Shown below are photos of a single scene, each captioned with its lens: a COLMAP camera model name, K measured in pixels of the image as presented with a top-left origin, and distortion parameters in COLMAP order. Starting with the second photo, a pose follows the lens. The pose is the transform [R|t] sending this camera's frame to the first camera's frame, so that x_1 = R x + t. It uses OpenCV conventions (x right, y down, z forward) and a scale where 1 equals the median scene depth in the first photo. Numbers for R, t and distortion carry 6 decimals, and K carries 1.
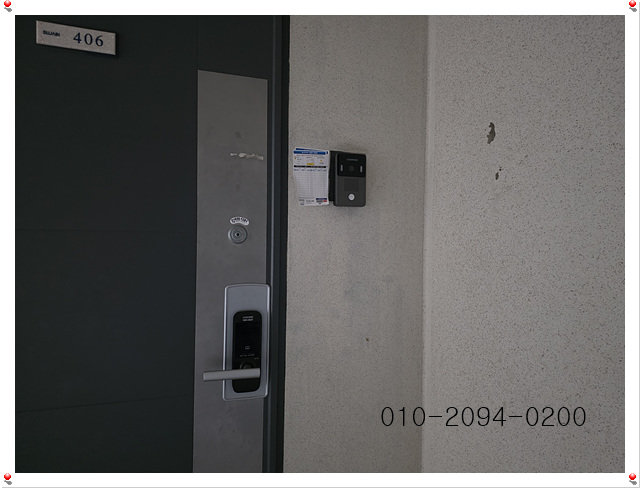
lens RADIAL K [[399.8, 0, 320.0], [0, 399.8, 244.0], [0, 0, 1]] dist [0.050683, -0.067551]
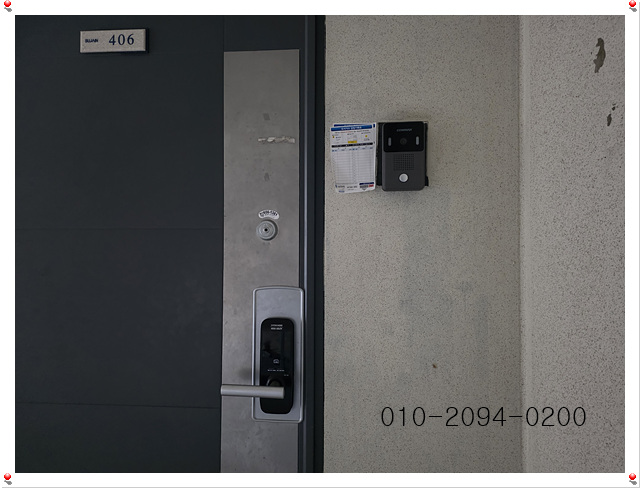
lens RADIAL K [[399.8, 0, 320.0], [0, 399.8, 244.0], [0, 0, 1]] dist [0.050683, -0.067551]
pose [[0.924428, -0.017719, -0.380946, 0.223609], [0.006934, 0.999536, -0.029664, 0.032219], [0.381295, 0.024781, 0.924121, 0.225911]]
